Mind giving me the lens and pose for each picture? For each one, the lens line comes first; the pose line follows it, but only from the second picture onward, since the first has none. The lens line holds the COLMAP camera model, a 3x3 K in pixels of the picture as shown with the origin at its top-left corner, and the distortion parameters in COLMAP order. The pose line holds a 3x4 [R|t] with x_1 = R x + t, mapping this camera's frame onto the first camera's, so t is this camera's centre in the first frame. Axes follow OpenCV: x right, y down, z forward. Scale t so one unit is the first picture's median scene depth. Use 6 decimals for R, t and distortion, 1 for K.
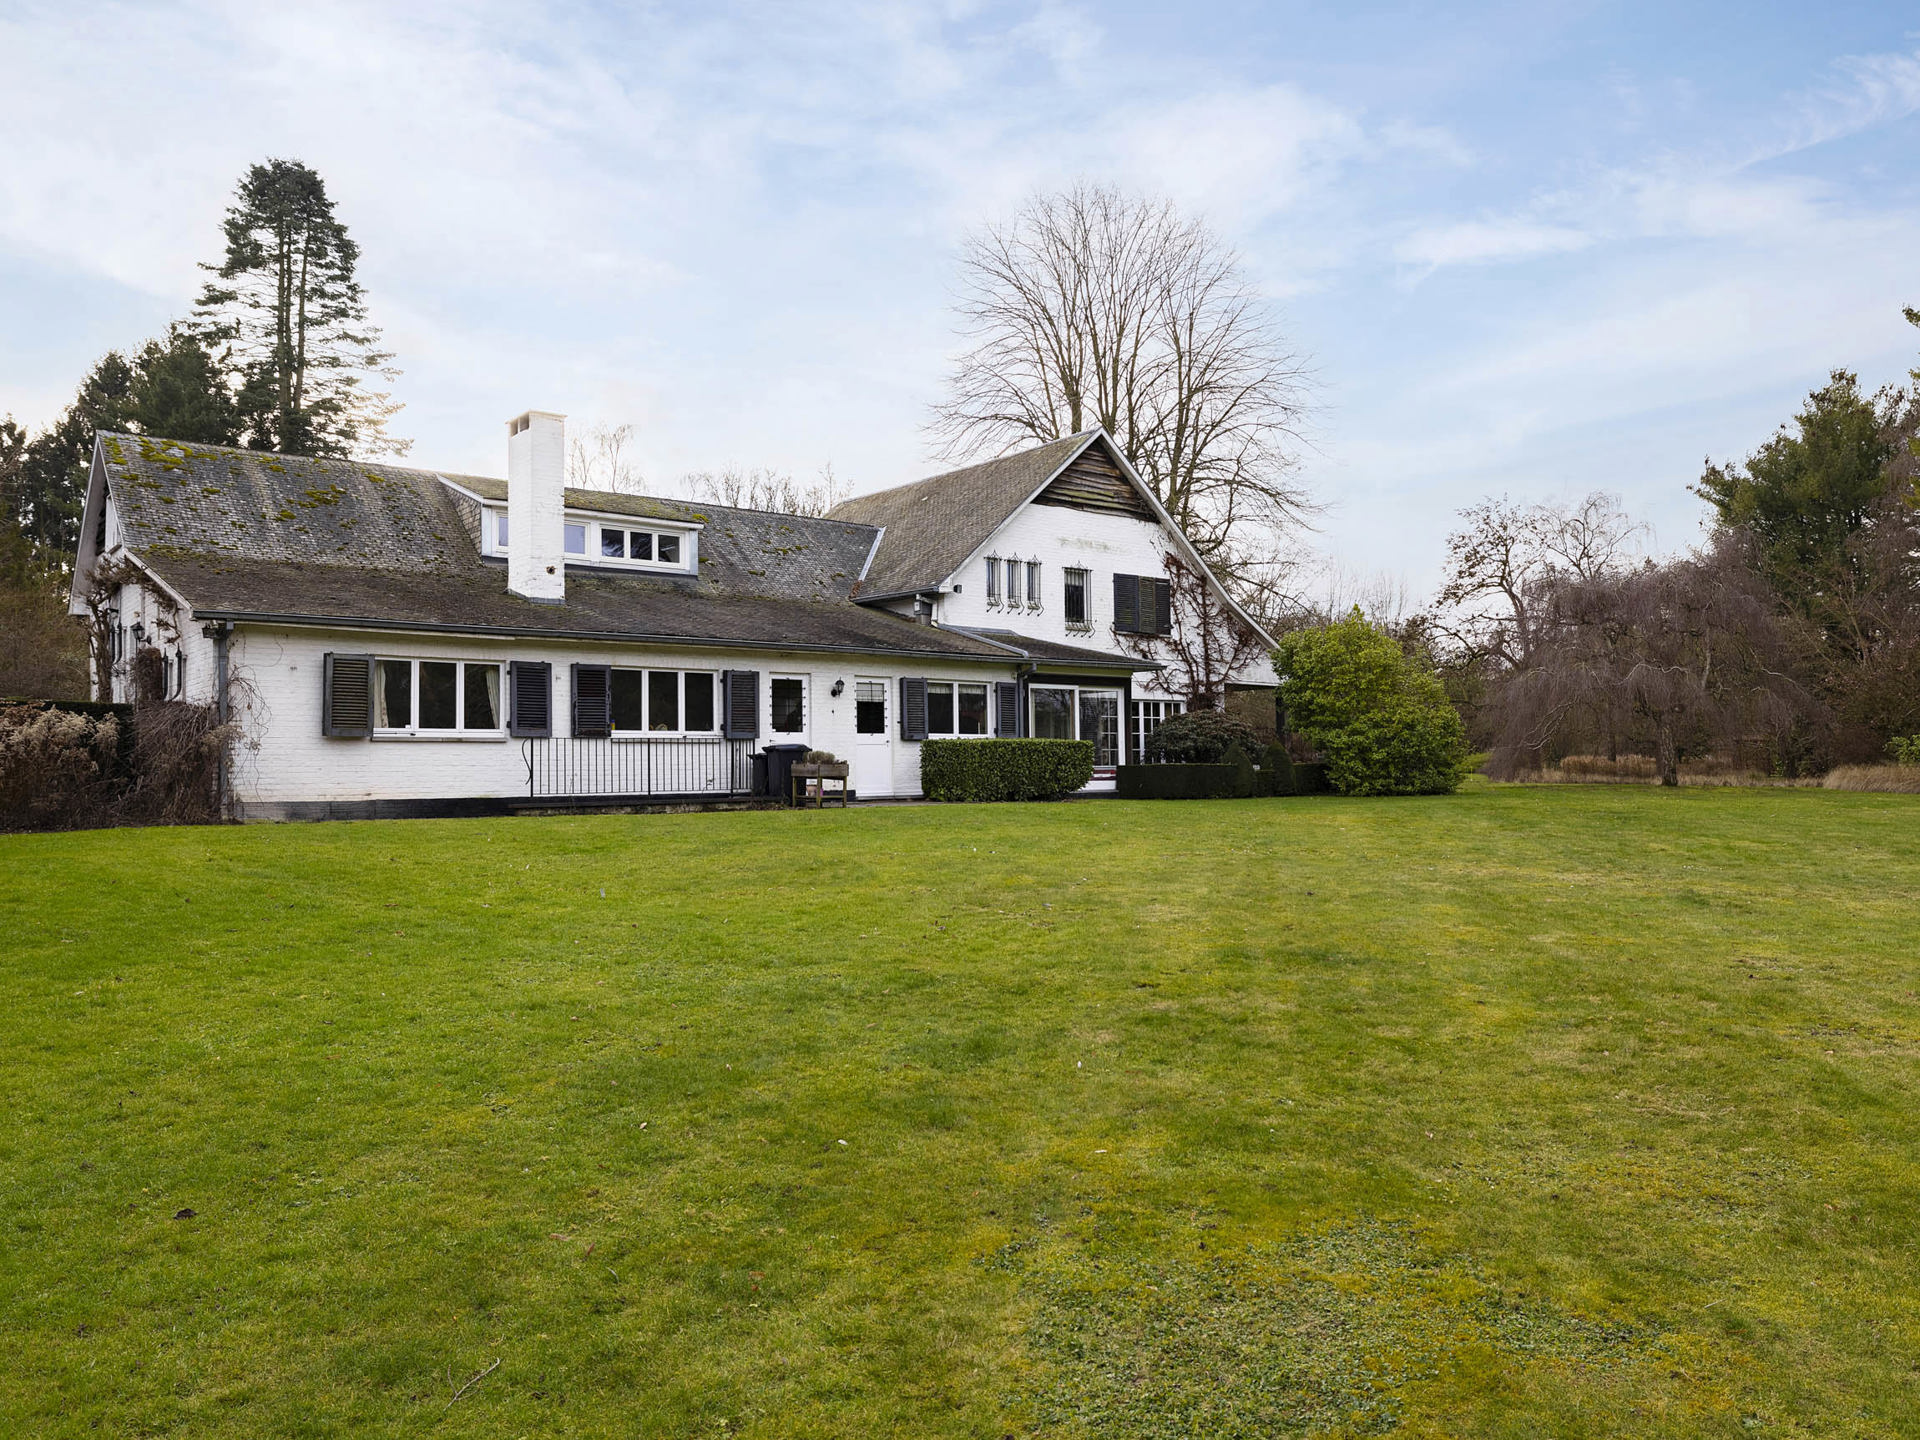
lens RADIAL K [[1453.7, 0, 960.0], [0, 1453.7, 720.0], [0, 0, 1]] dist [-0.002002, -0.000328]
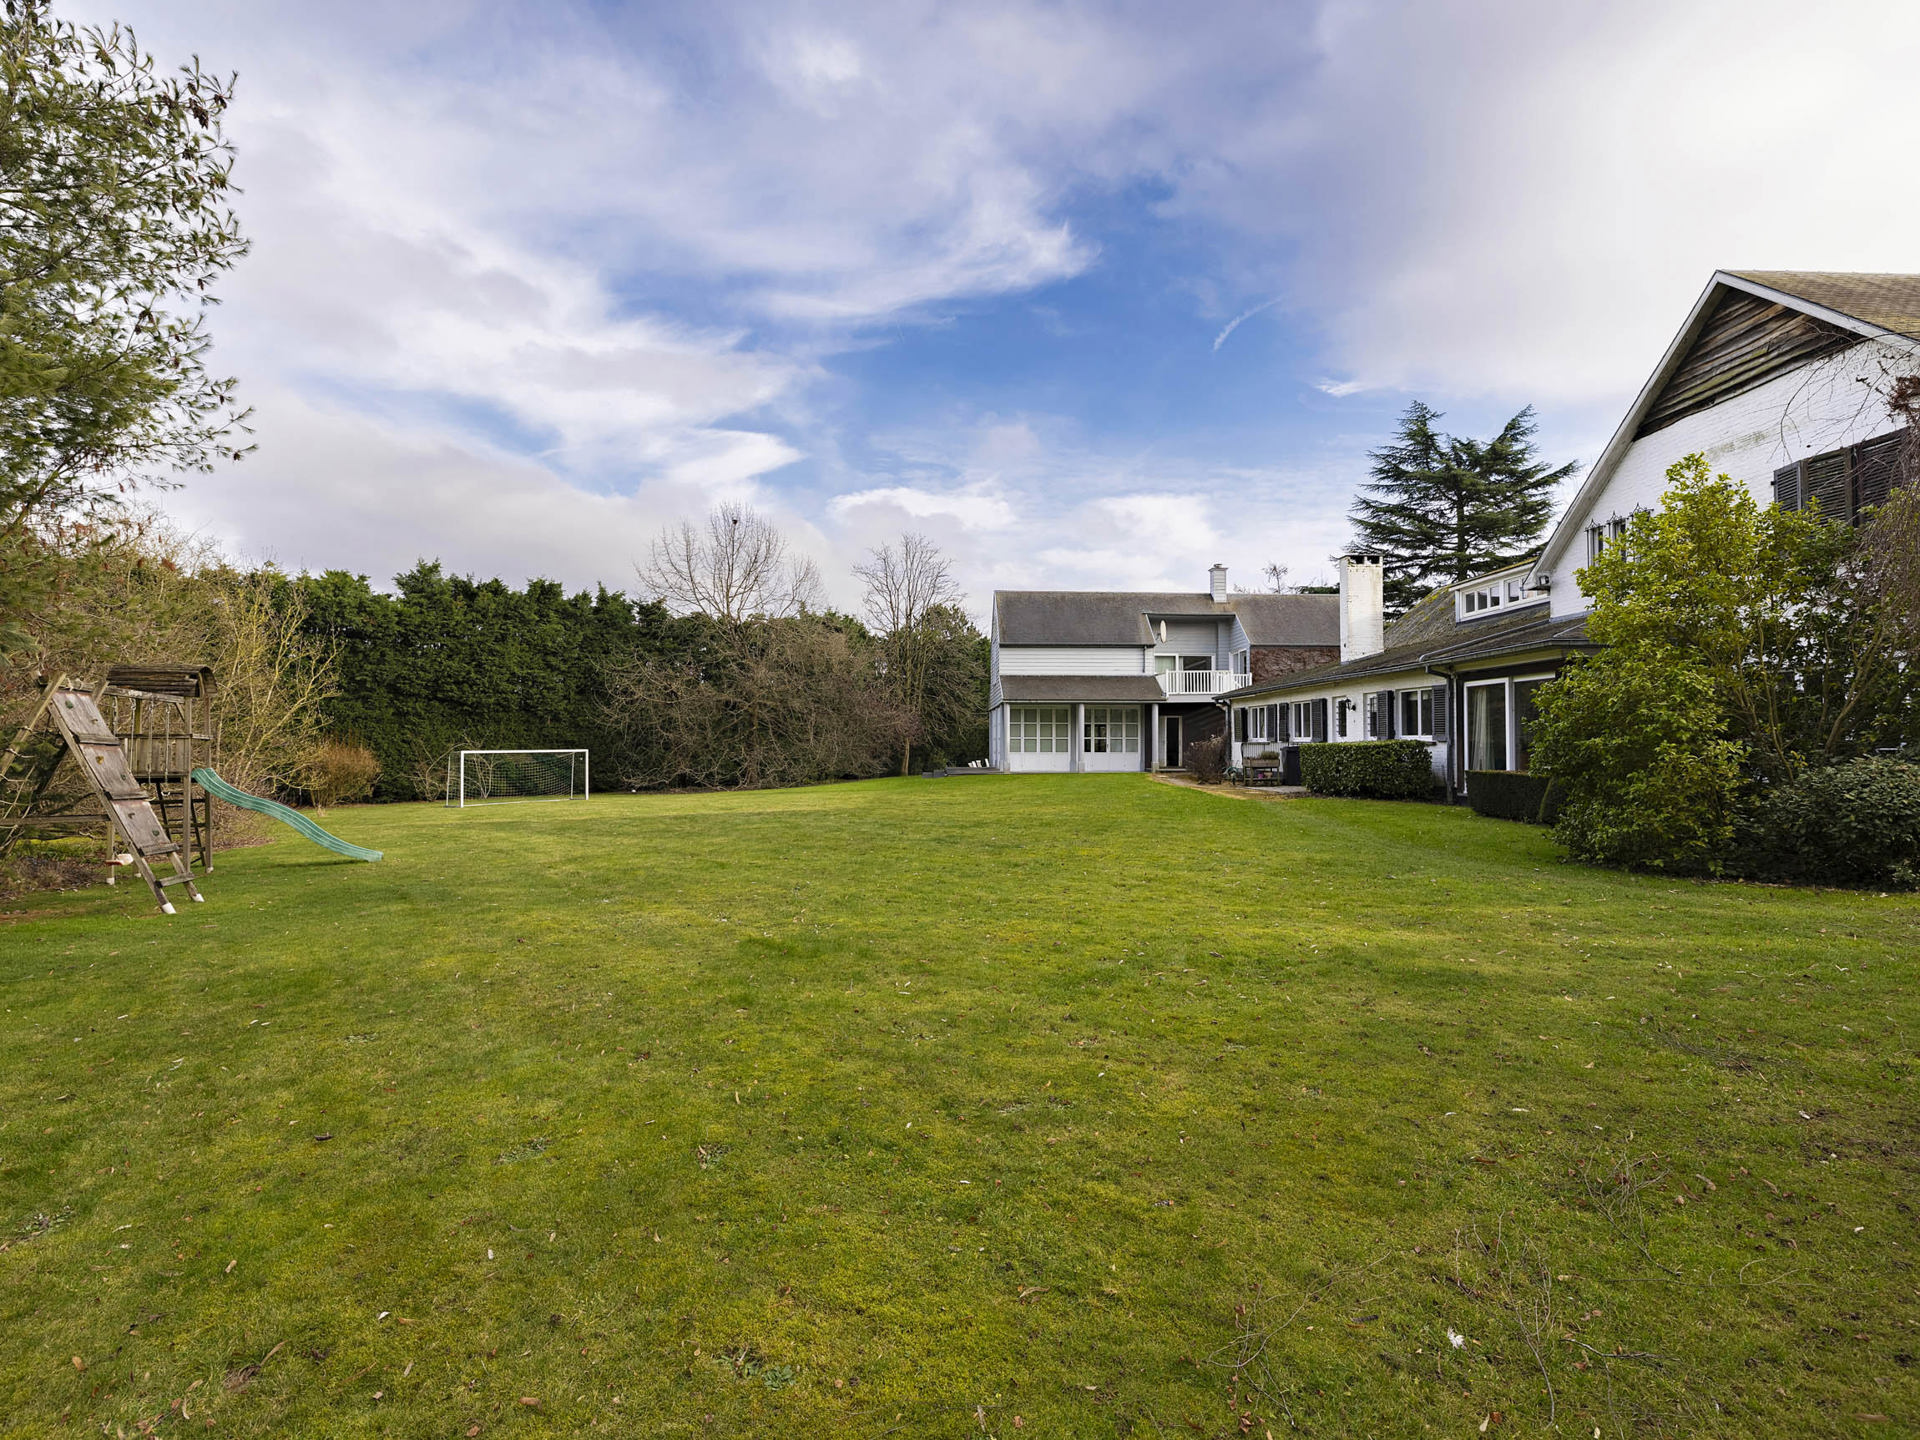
lens RADIAL K [[929.8, 0, 960.0], [0, 929.8, 720.0], [0, 0, 1]] dist [0.001348, 0.000642]
pose [[-0.631176, -0.009560, -0.775581, 0.690442], [0.032761, 0.998703, -0.038972, 0.012519], [0.774948, -0.050007, -0.630044, 1.044848]]
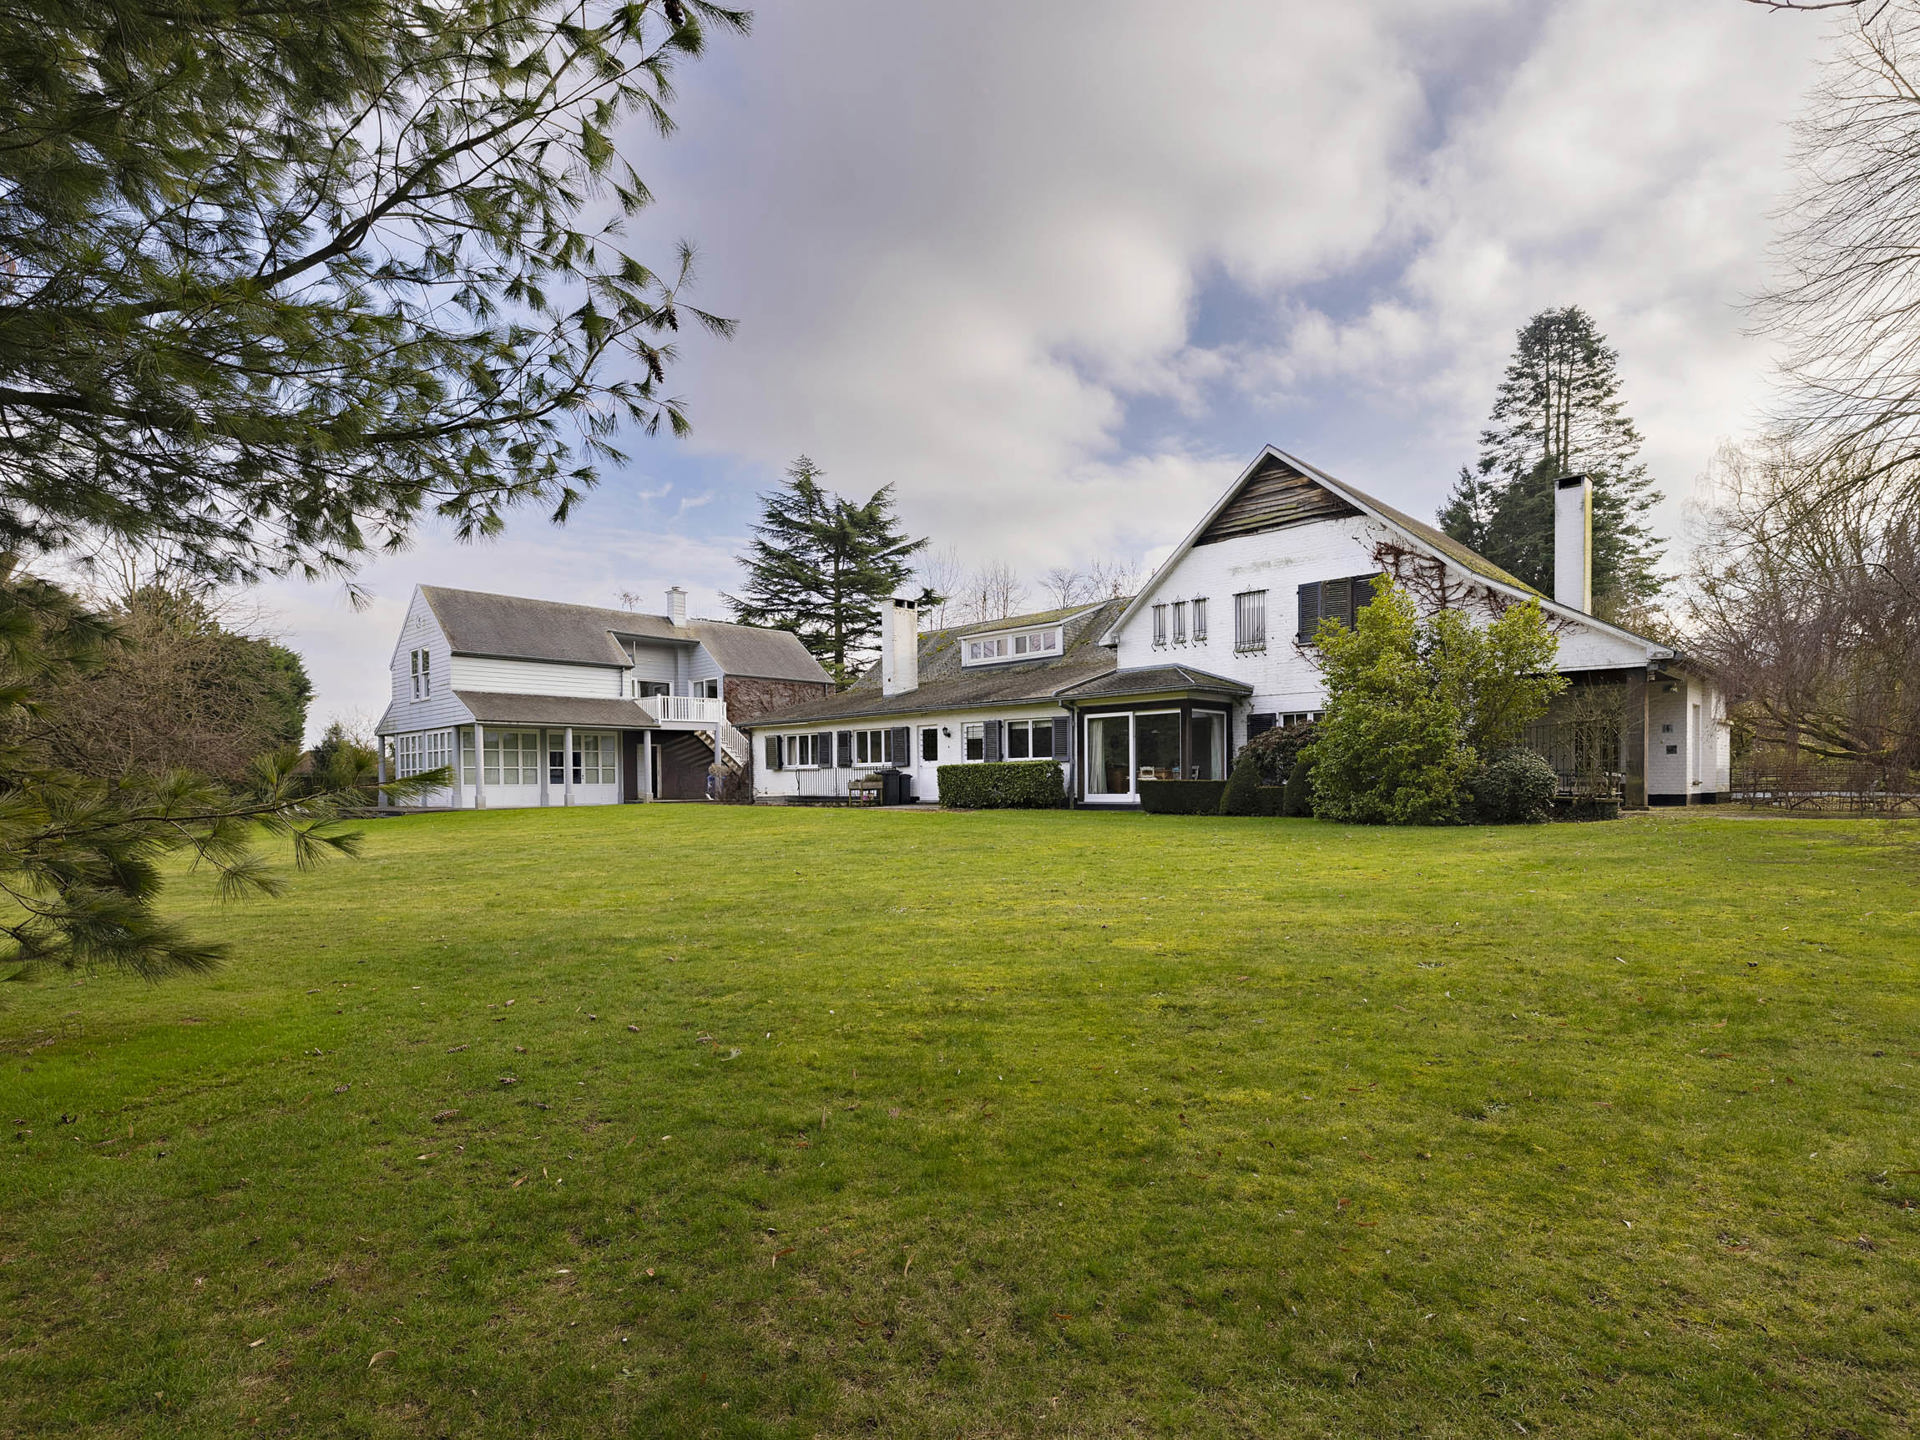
lens RADIAL K [[976.8, 0, 962.7], [0, 976.8, 811.1], [0, 0, 1]] dist [-0.001634, -0.000135]
pose [[0.097268, 0.040830, -0.994420, 0.807552], [0.044785, 0.997966, 0.045356, 0.013557], [0.994250, -0.048947, 0.095242, 0.750484]]
